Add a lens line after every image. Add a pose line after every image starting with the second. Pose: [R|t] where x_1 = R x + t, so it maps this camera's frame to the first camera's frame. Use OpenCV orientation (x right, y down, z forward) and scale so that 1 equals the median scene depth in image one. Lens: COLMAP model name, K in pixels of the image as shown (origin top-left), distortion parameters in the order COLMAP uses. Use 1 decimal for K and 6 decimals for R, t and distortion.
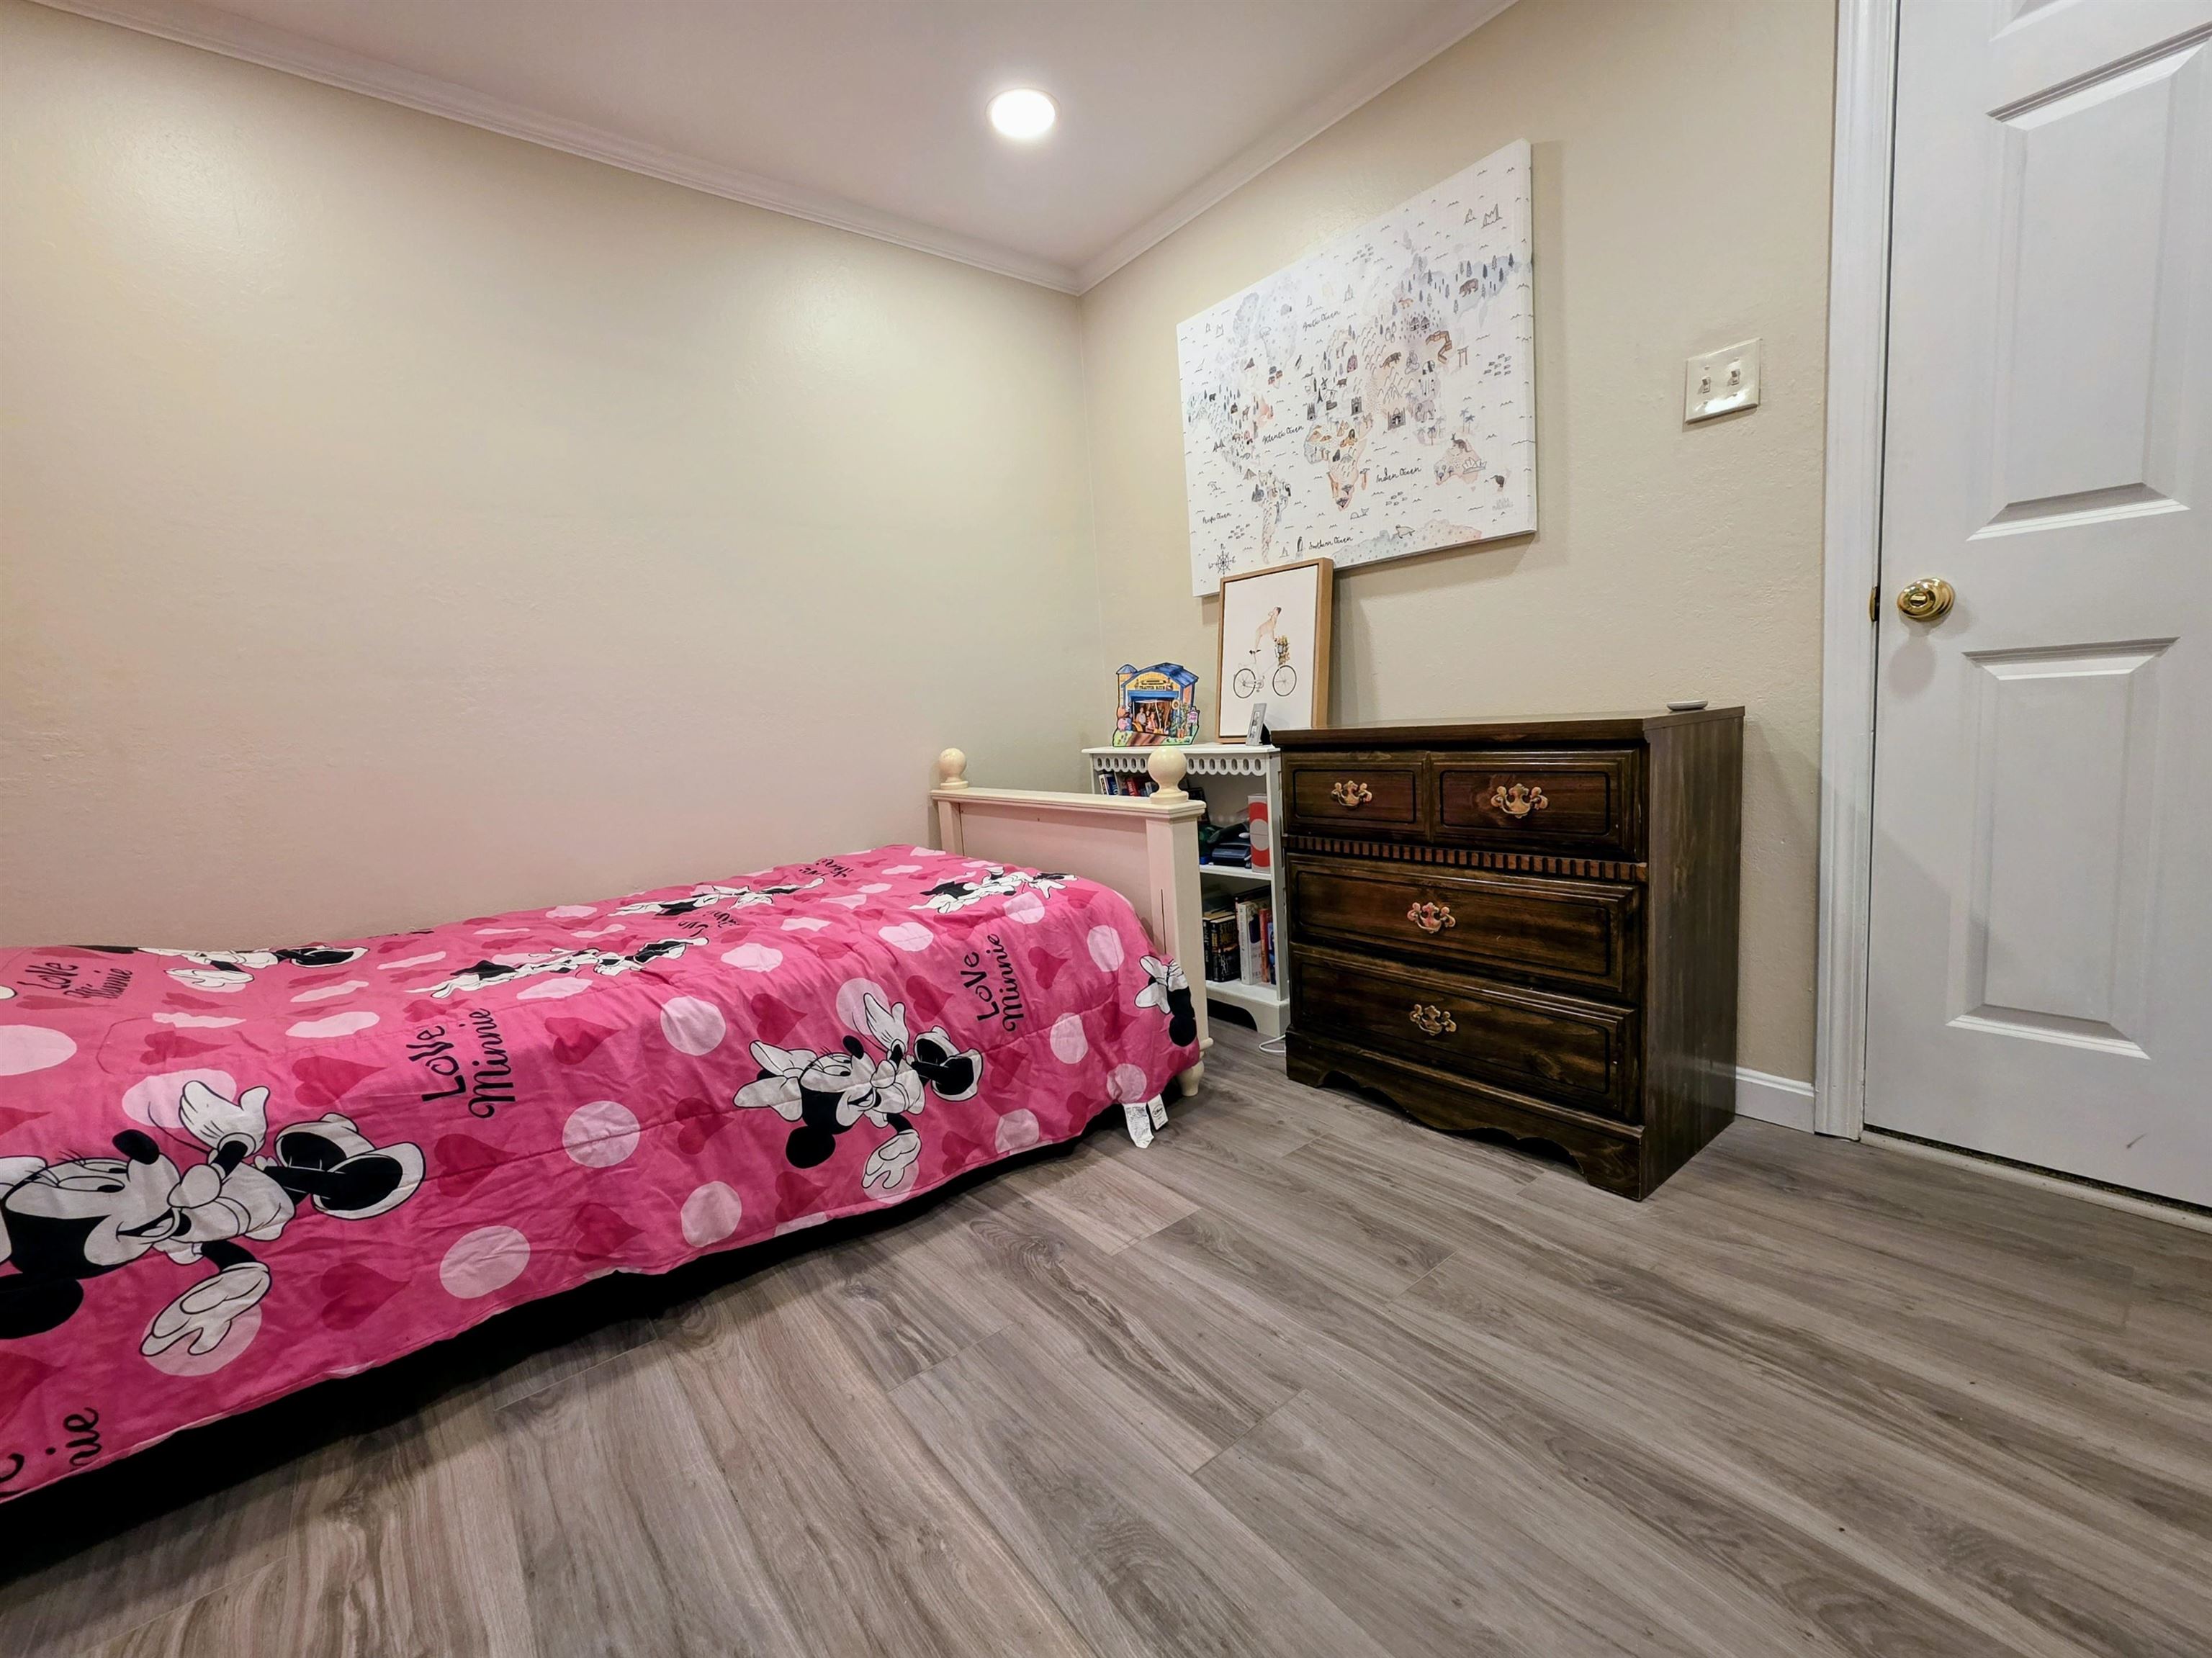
lens RADIAL K [[914.5, 0, 1106.0], [0, 914.5, 829.0], [0, 0, 1]] dist [-0.000307, -0.000197]
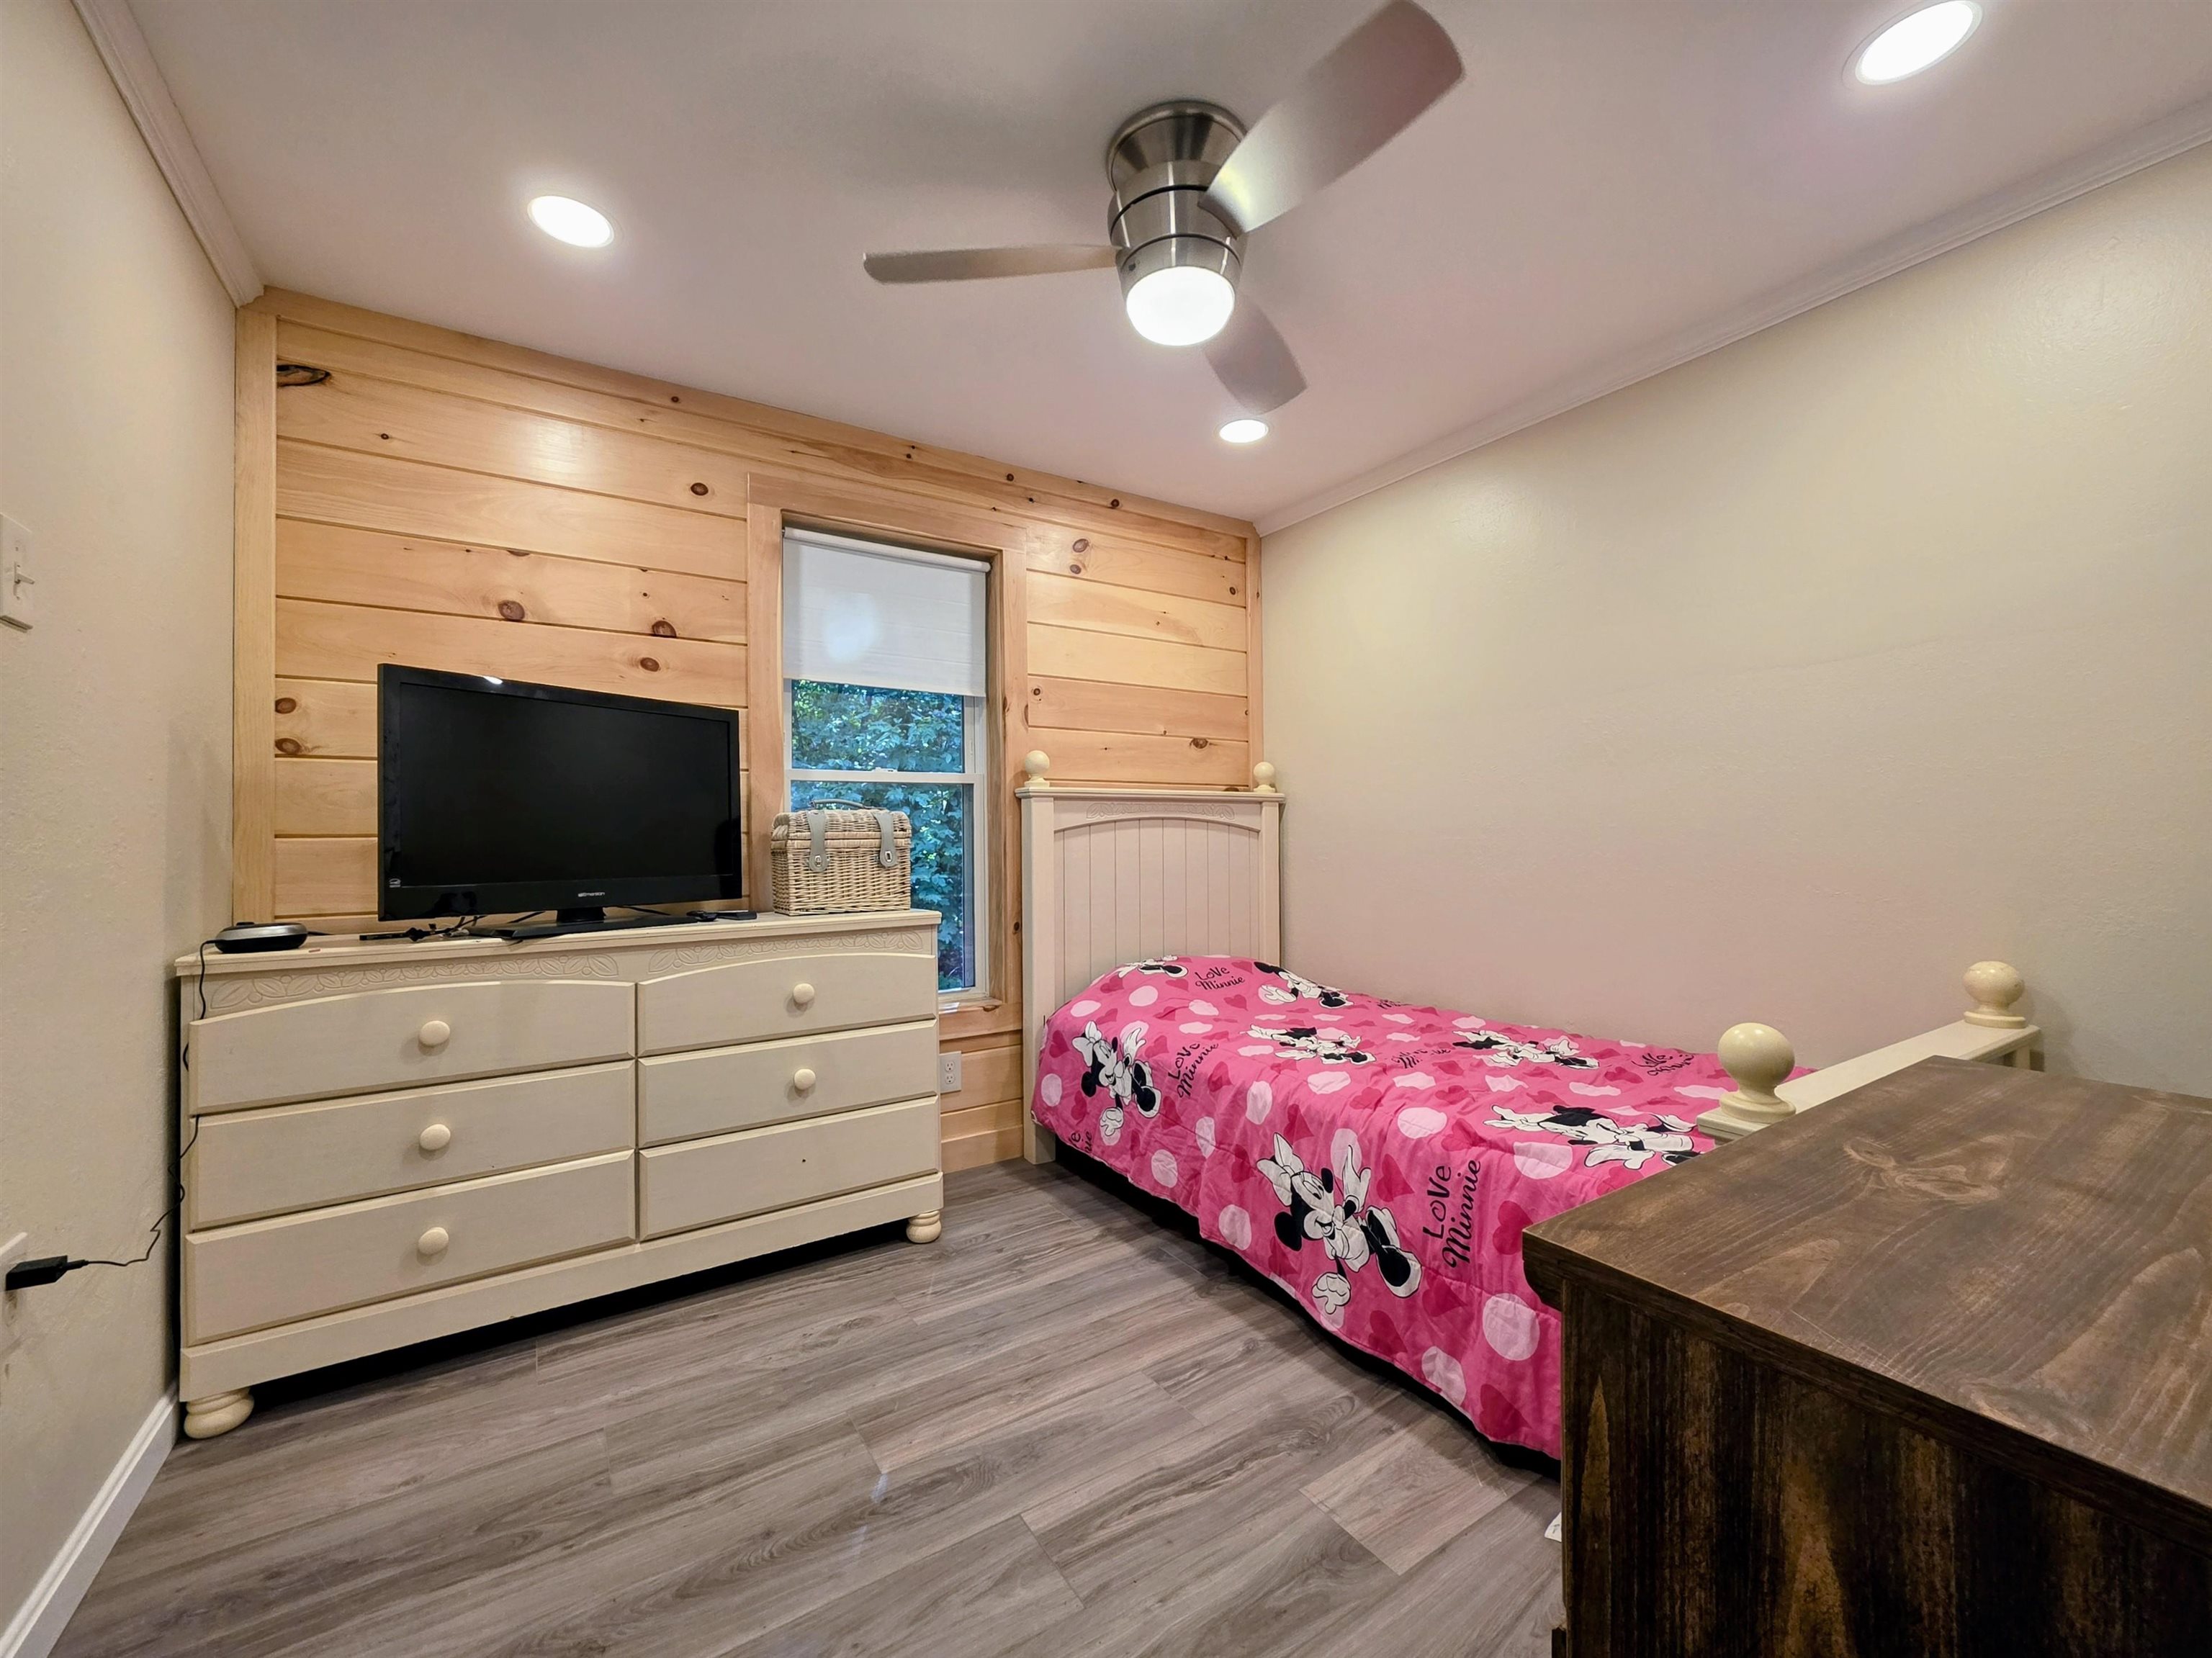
lens RADIAL K [[883.6, 0, 1120.2], [0, 883.6, 826.9], [0, 0, 1]] dist [0.001573, 0.000374]
pose [[-0.082416, 0.059287, -0.994833, 1.073607], [-0.111077, 0.991463, 0.068288, -0.336577], [0.990389, 0.116131, -0.075127, 0.909142]]
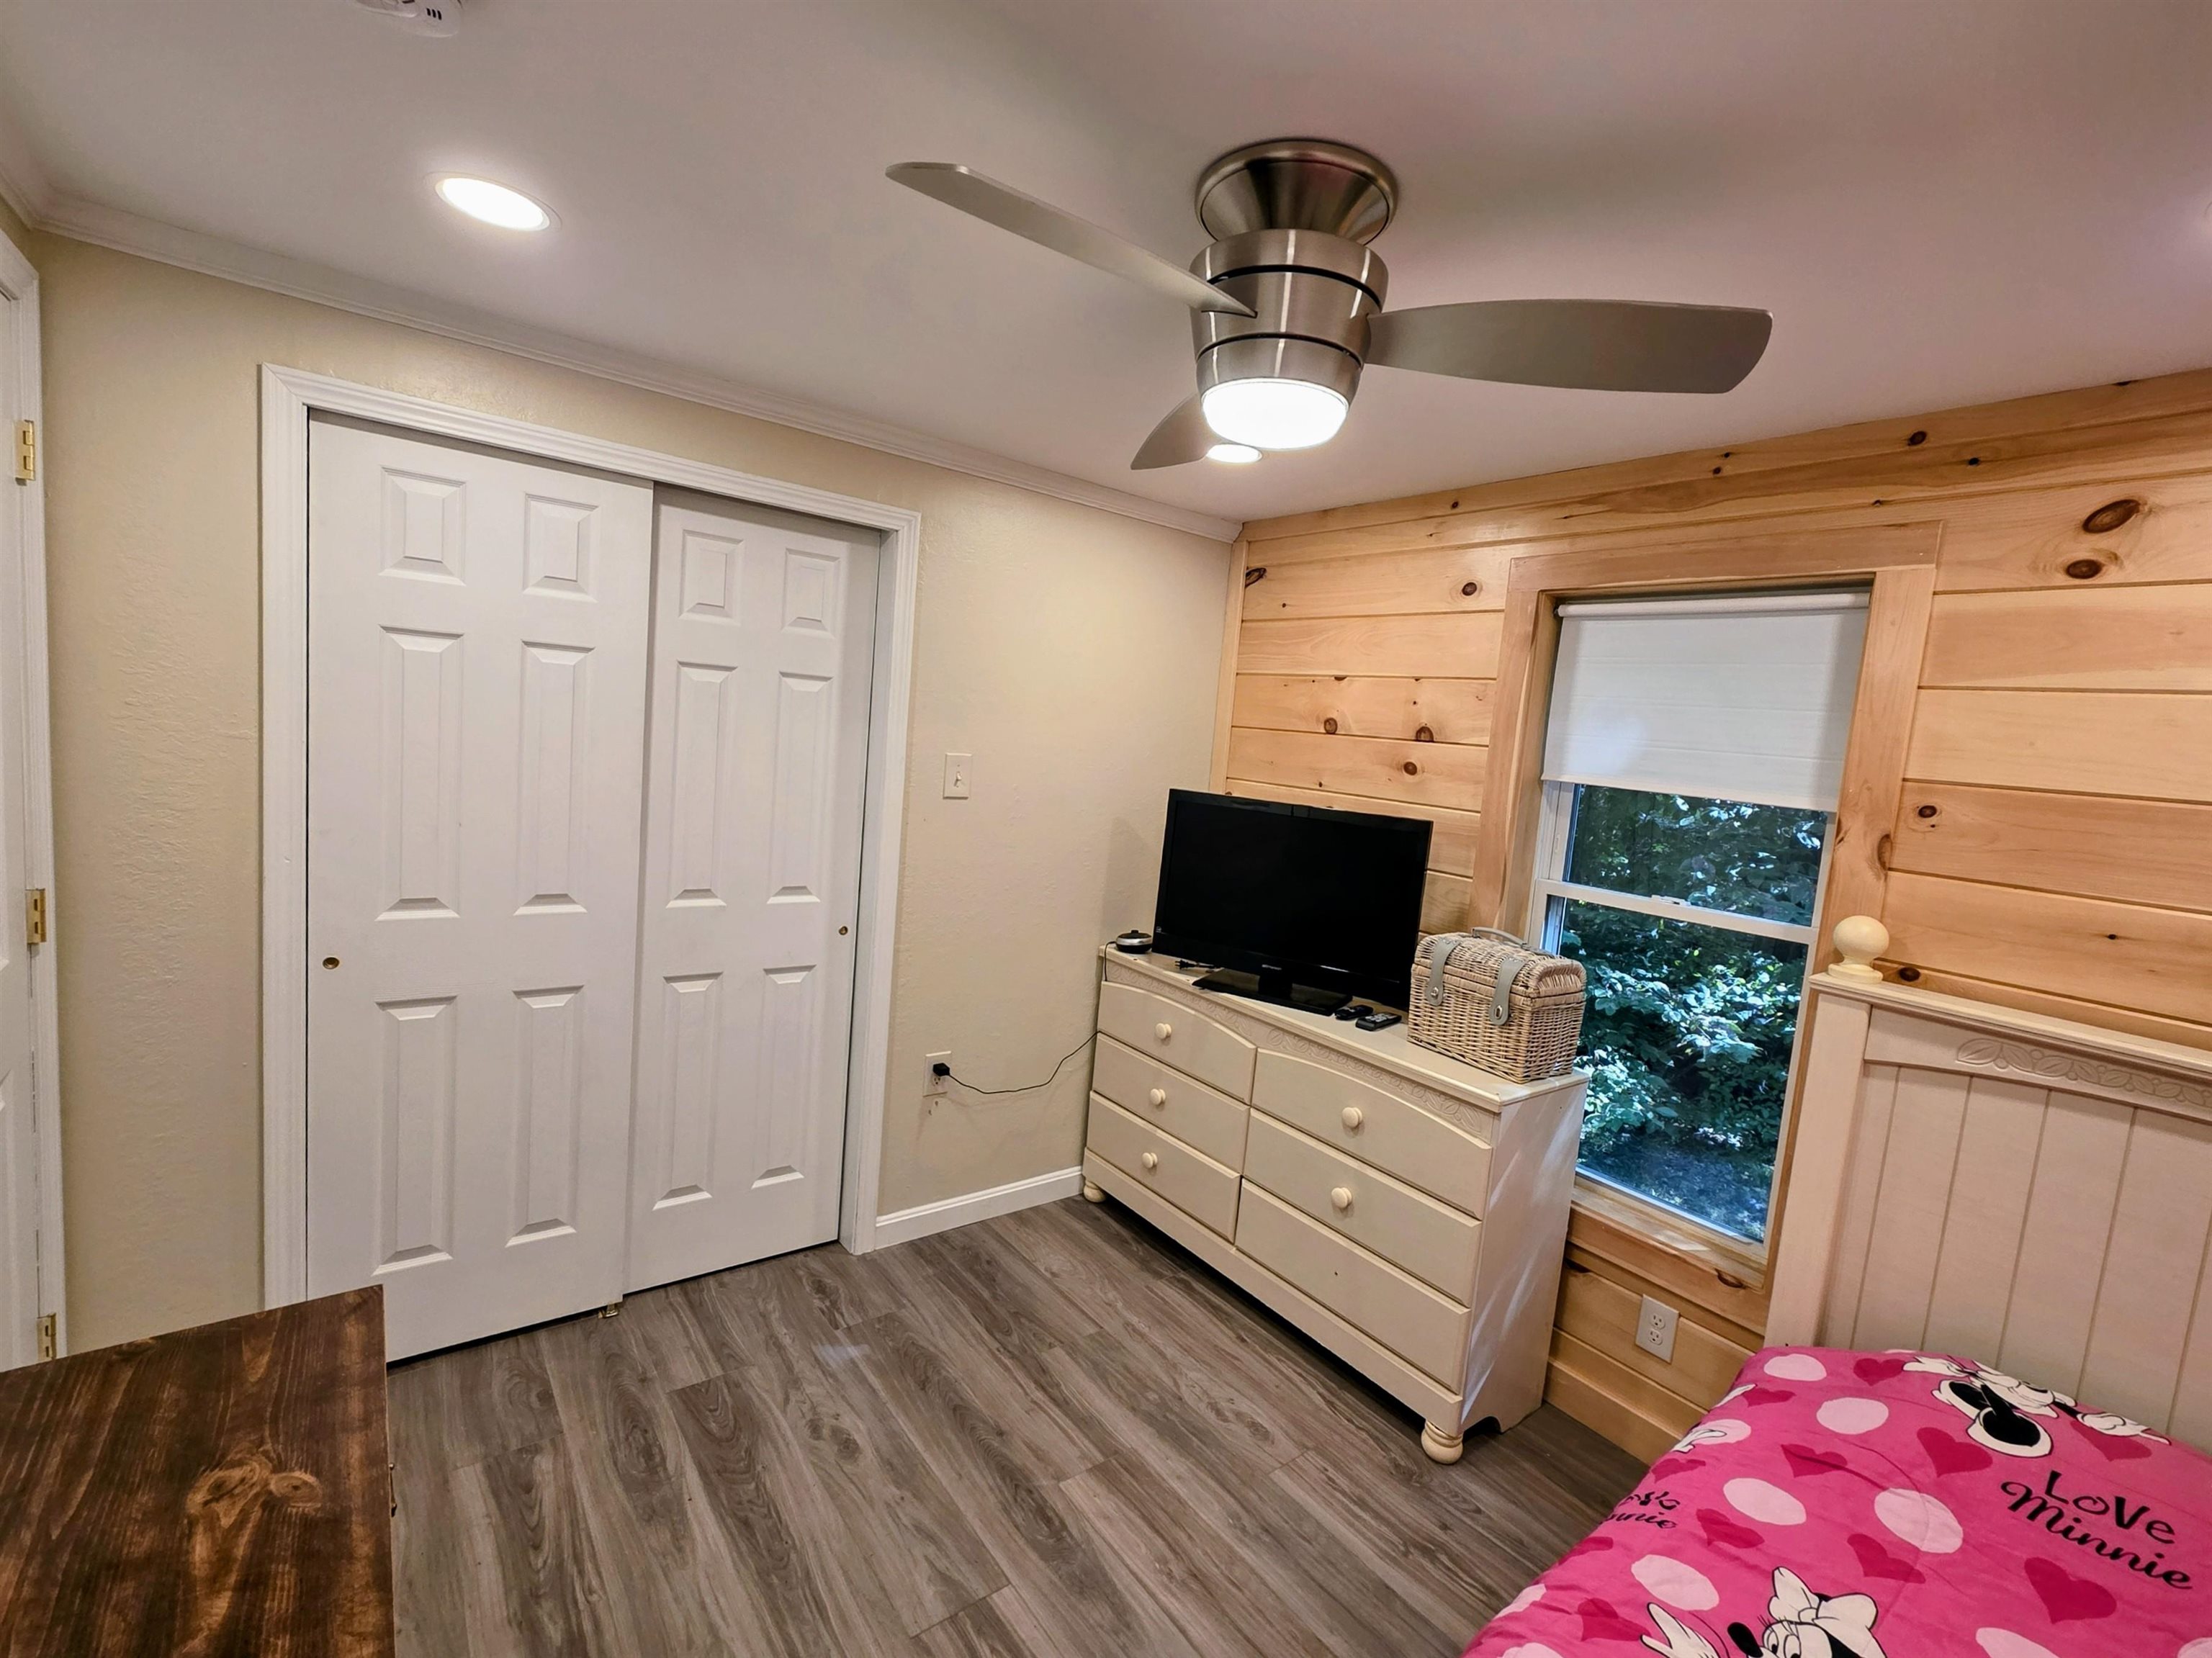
lens RADIAL K [[988.0, 0, 1126.6], [0, 988.0, 830.4], [0, 0, 1]] dist [0.002701, -0.000013]
pose [[-0.999805, -0.019257, 0.004476, -0.075560], [-0.017666, 0.971820, 0.235062, -0.803662], [-0.008876, 0.234937, -0.971970, 1.918624]]
